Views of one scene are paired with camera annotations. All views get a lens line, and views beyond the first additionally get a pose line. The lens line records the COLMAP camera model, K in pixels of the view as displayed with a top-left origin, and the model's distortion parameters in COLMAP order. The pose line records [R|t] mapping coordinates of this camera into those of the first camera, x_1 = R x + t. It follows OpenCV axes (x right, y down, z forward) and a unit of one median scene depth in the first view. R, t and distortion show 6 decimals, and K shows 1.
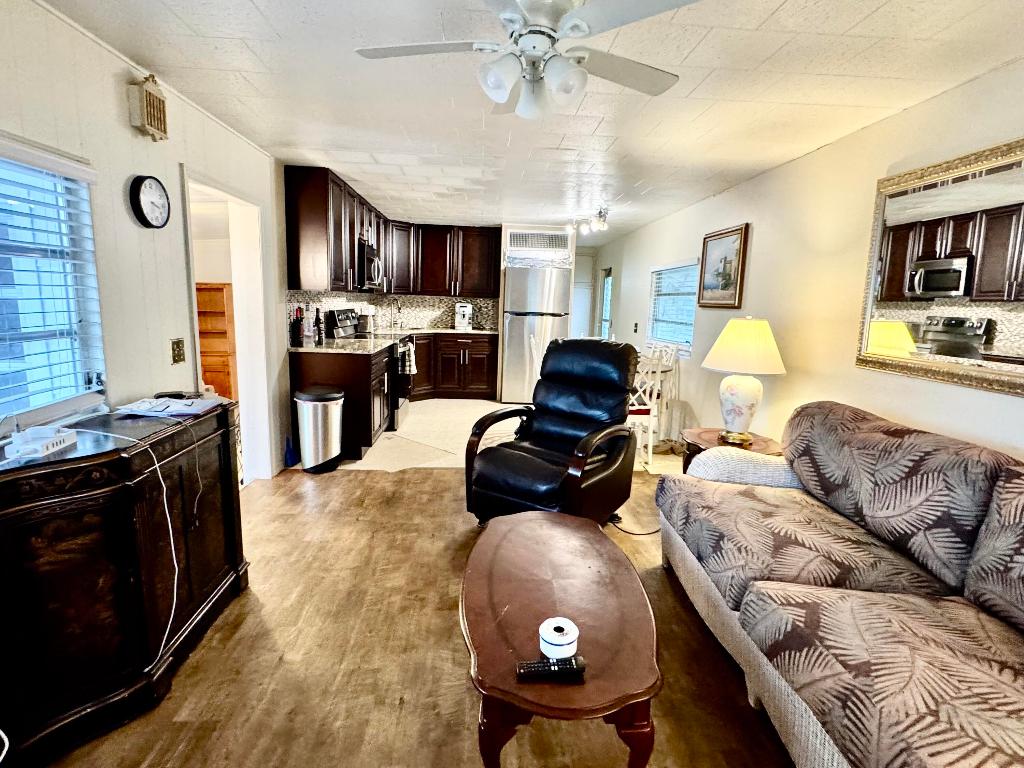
lens RADIAL K [[517.3, 0, 513.8], [0, 517.3, 381.3], [0, 0, 1]] dist [-0.002975, 0.000732]
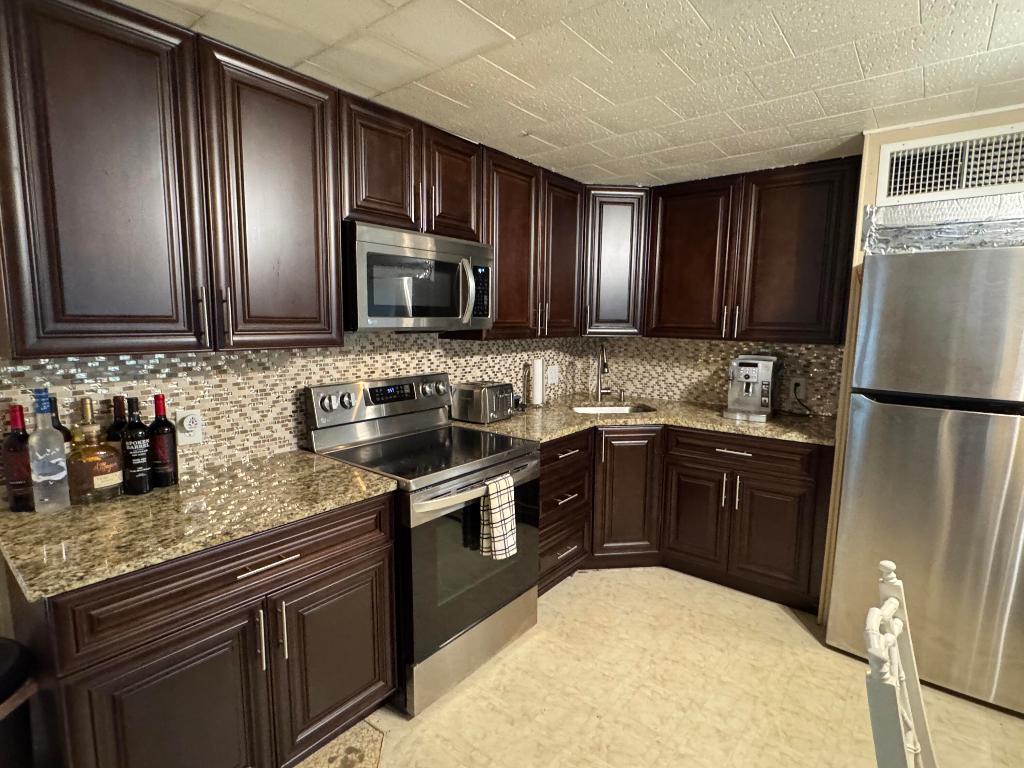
lens RADIAL K [[516.9, 0, 512.0], [0, 516.9, 384.0], [0, 0, 1]] dist [-0.001350, 0.000857]
pose [[0.736333, 0.060486, -0.673911, 0.103534], [-0.091350, 0.995764, -0.010437, -0.252960], [0.670425, 0.069247, 0.738739, 1.334374]]
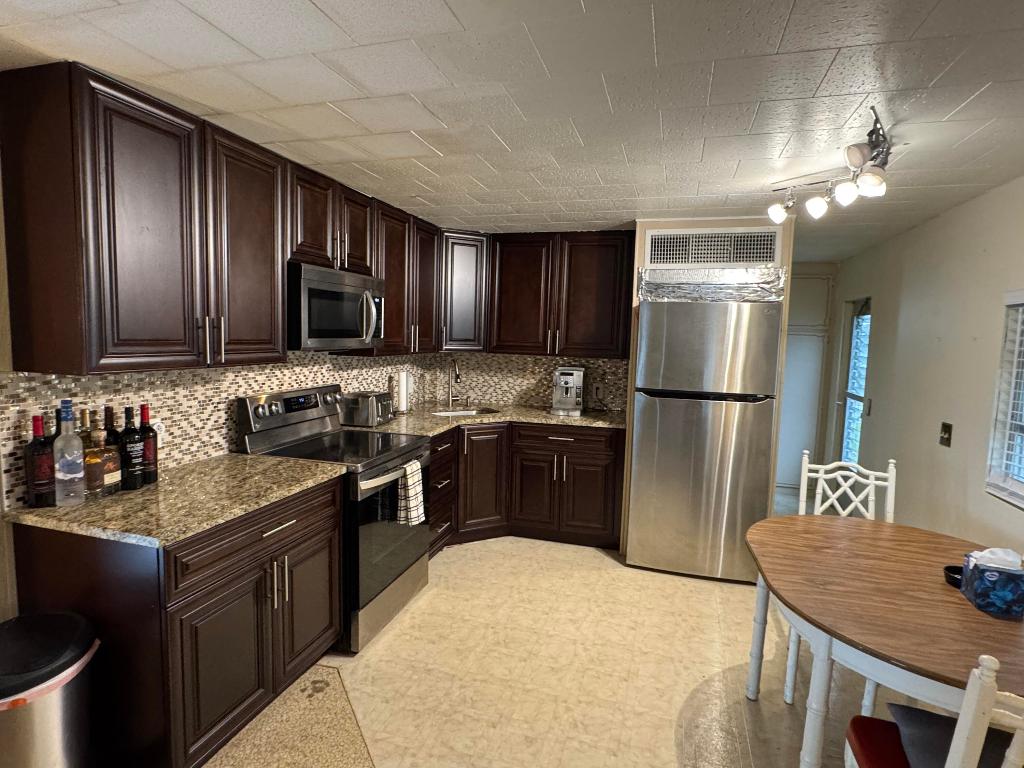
lens RADIAL K [[556.5, 0, 503.6], [0, 556.5, 383.5], [0, 0, 1]] dist [0.002130, -0.000560]
pose [[0.934625, 0.024126, -0.354816, 0.123946], [-0.050804, 0.996521, -0.066064, -0.214848], [0.351988, 0.079772, 0.932599, 0.981145]]
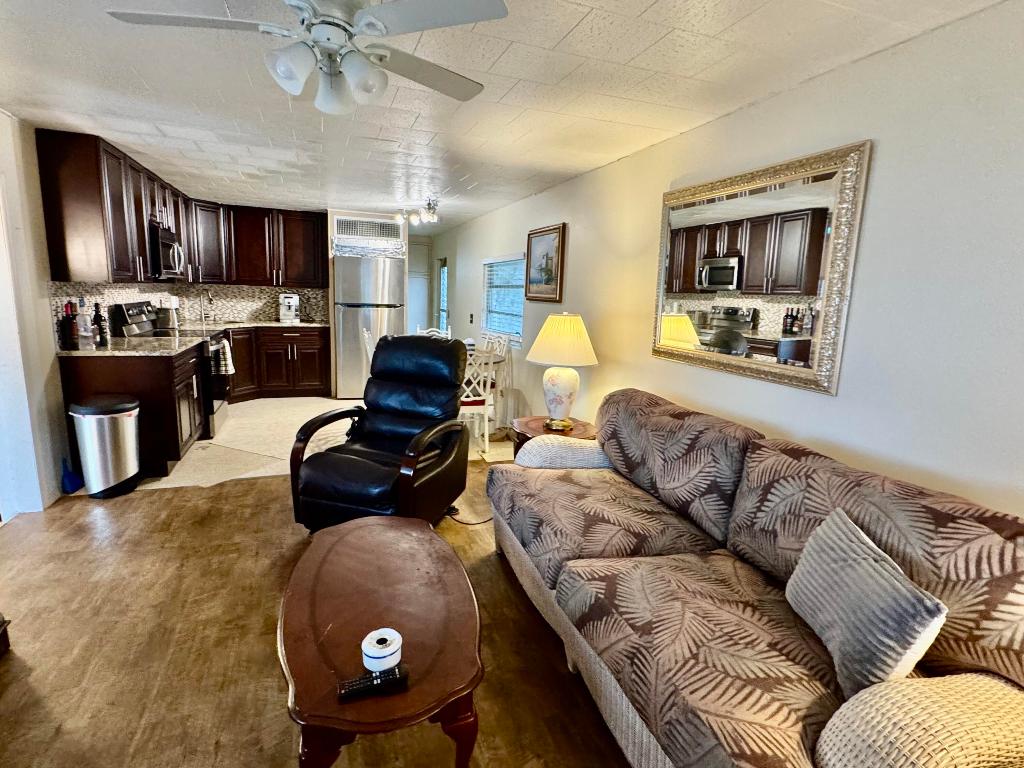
lens RADIAL K [[516.9, 0, 512.0], [0, 516.9, 384.0], [0, 0, 1]] dist [-0.001350, 0.000857]
pose [[0.956873, -0.048680, 0.286400, 0.030847], [0.039561, 0.998512, 0.037543, -0.020772], [-0.287801, -0.024593, 0.957374, -0.007847]]
